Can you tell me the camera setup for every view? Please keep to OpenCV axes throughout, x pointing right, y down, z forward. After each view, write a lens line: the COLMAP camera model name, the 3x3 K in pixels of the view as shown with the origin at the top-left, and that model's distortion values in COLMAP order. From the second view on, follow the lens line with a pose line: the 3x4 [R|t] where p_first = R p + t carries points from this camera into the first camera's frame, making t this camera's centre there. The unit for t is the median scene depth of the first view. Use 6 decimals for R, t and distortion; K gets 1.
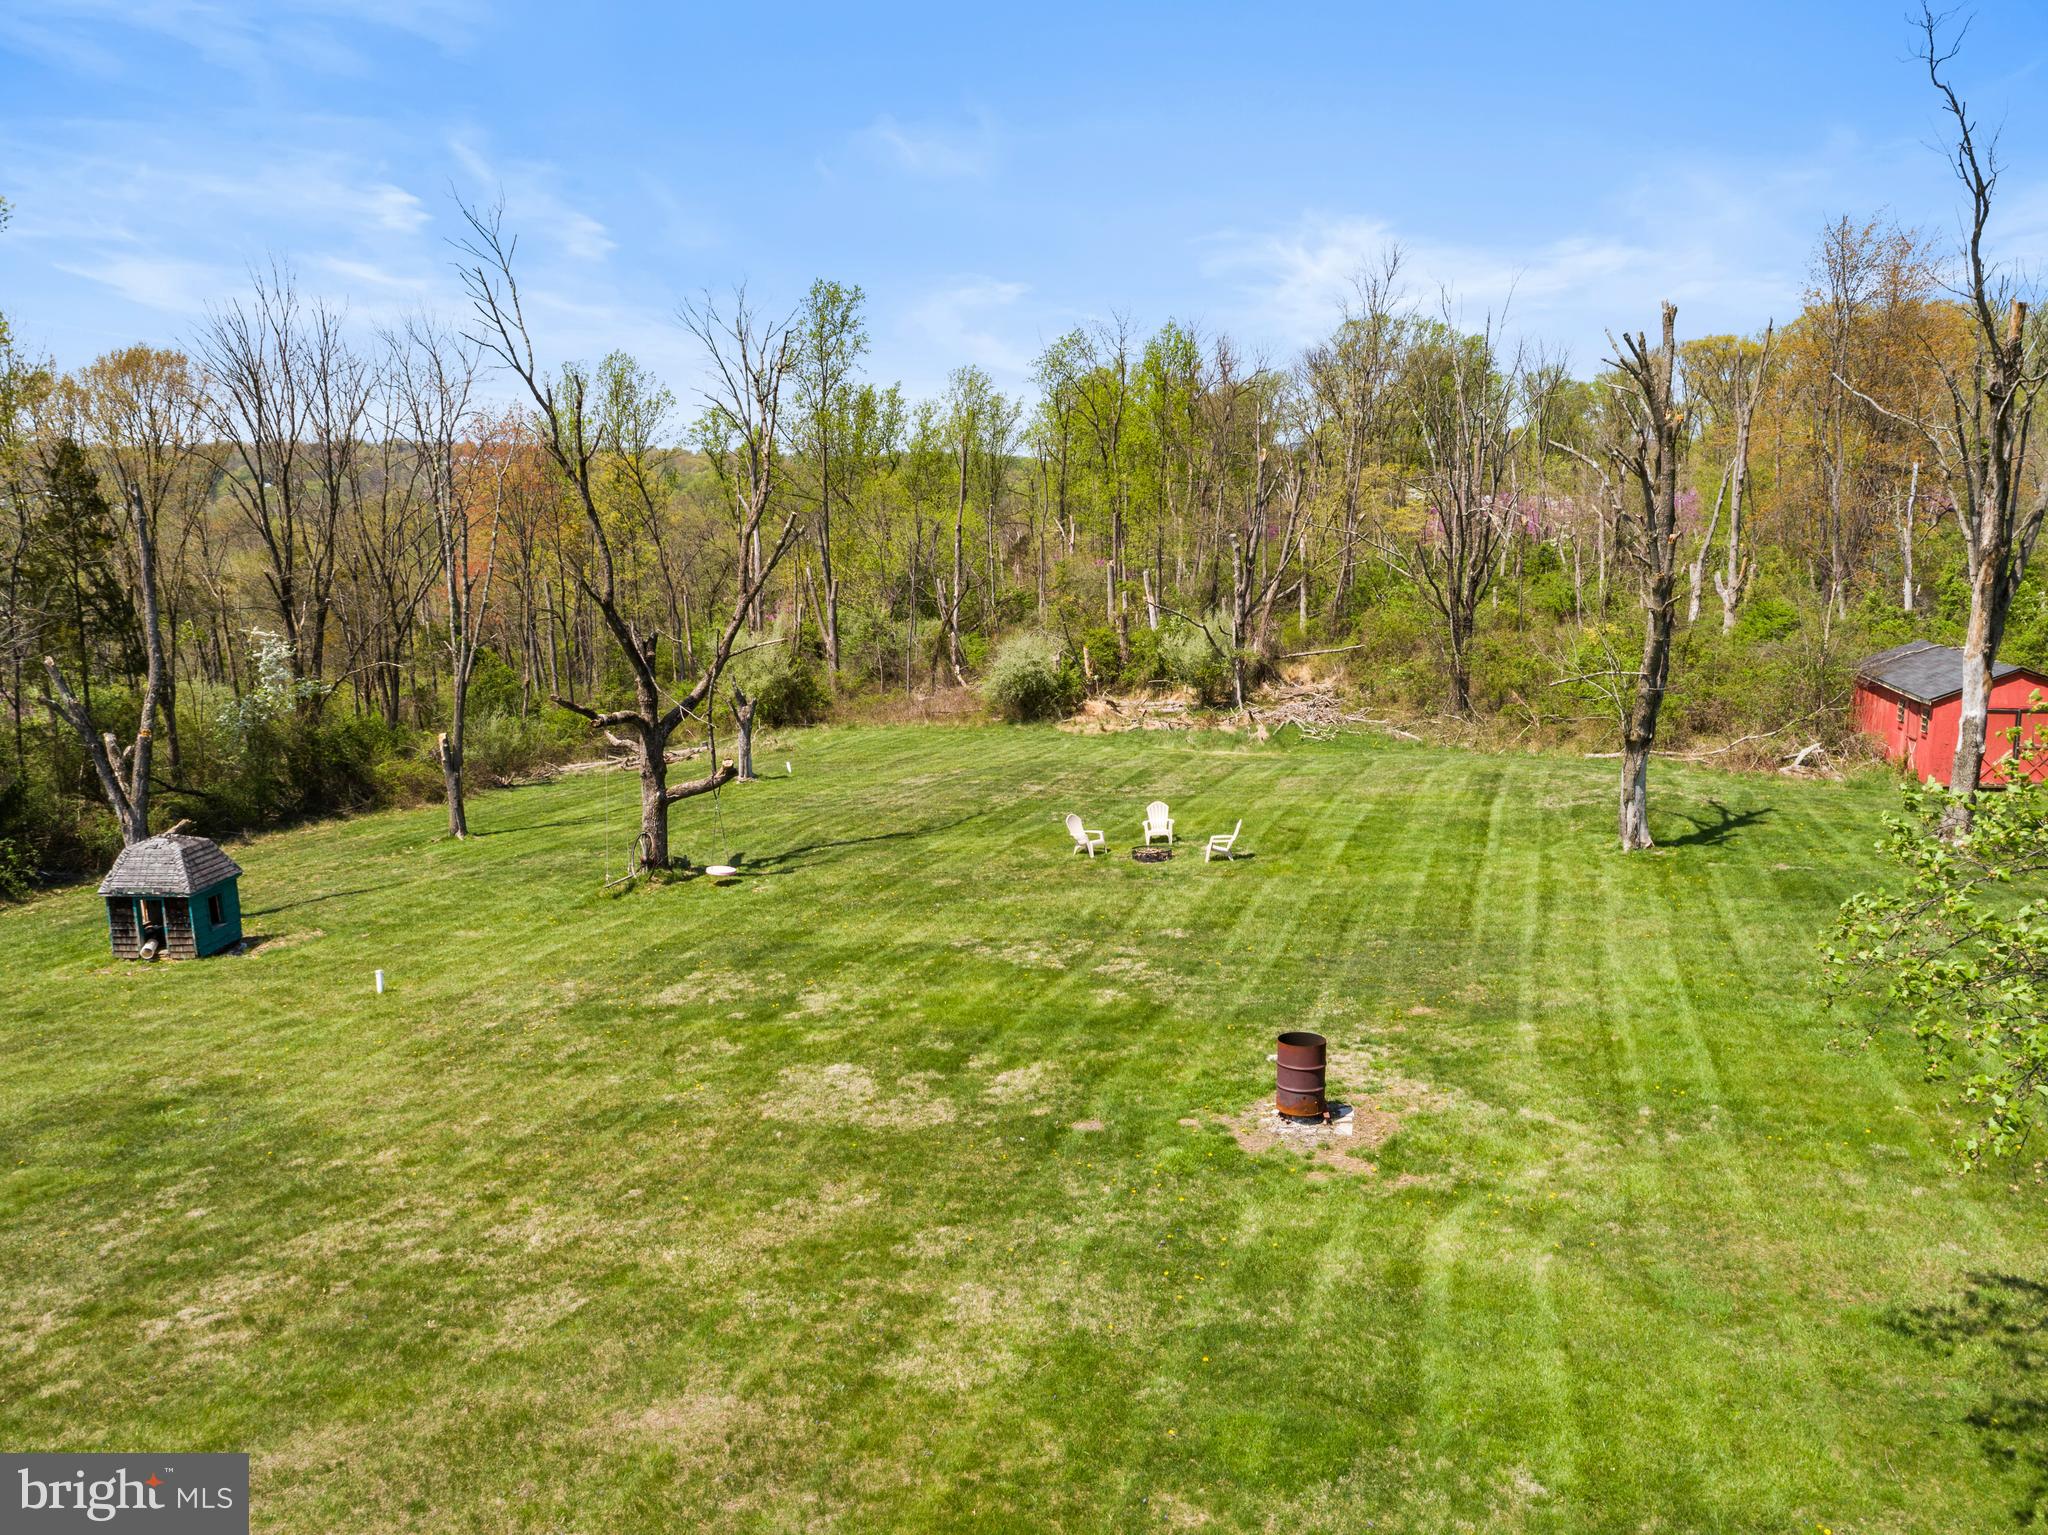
lens RADIAL K [[1552.6, 0, 1017.3], [0, 1552.6, 763.6], [0, 0, 1]] dist [-0.020706, 0.005759]
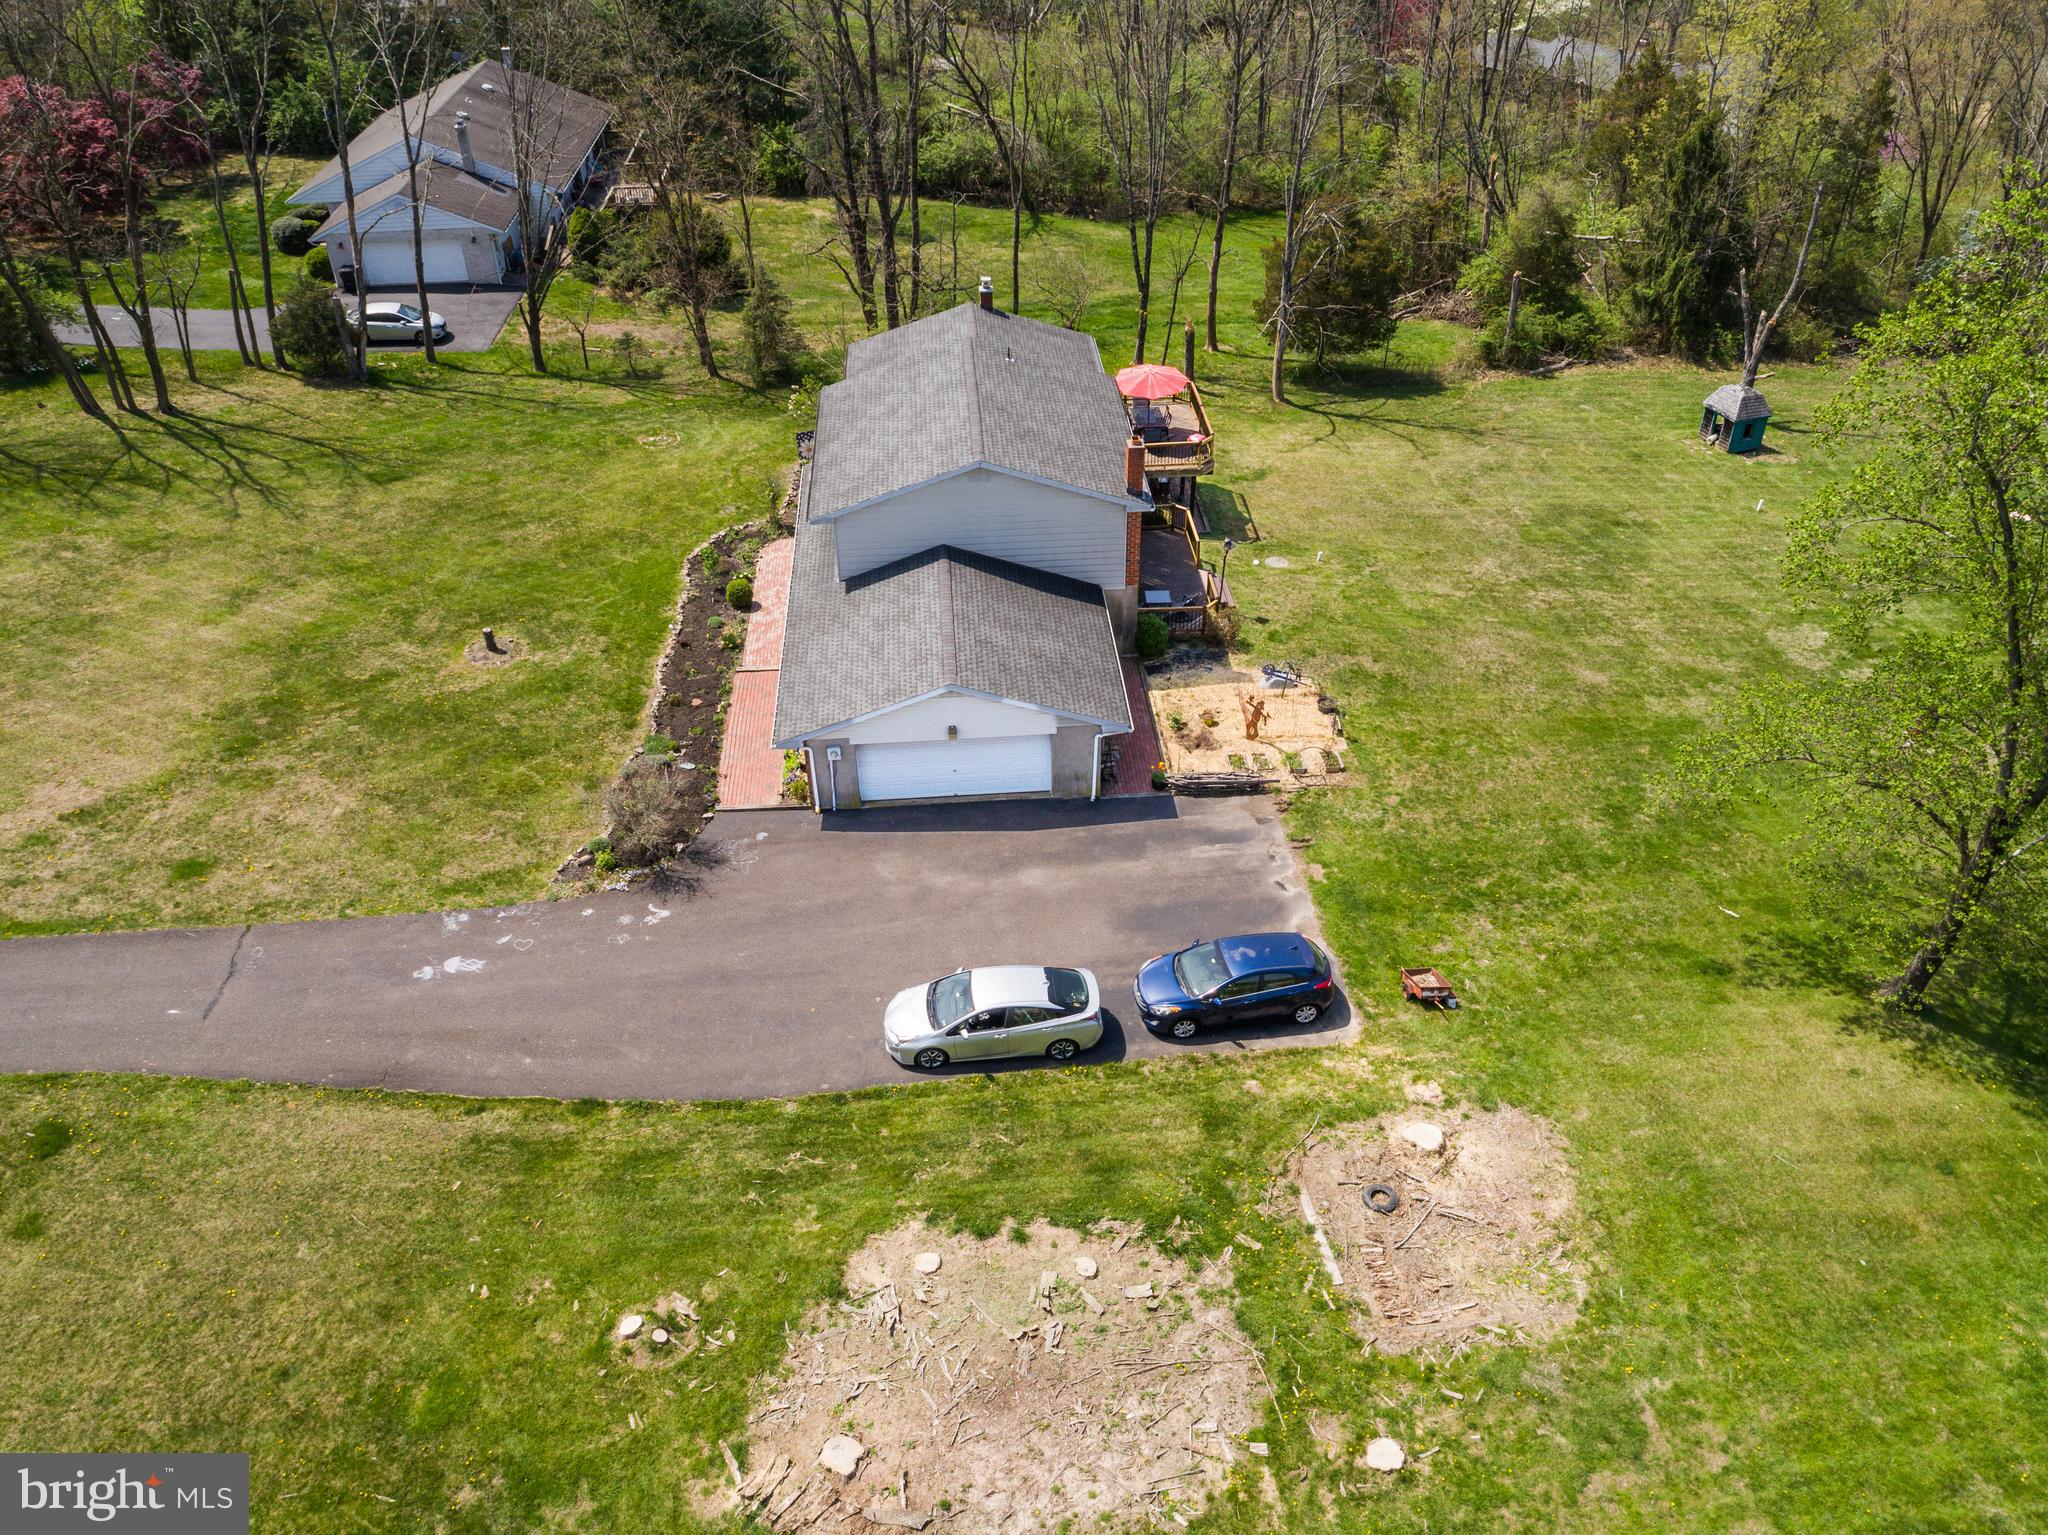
lens RADIAL K [[1552.6, 0, 1020.6], [0, 1552.6, 772.6], [0, 0, 1]] dist [-0.020706, 0.005759]
pose [[0.393191, 0.535529, -0.747402, 0.688515], [-0.155317, 0.839876, 0.520081, -0.353455], [0.906244, -0.088407, 0.413409, -0.575994]]
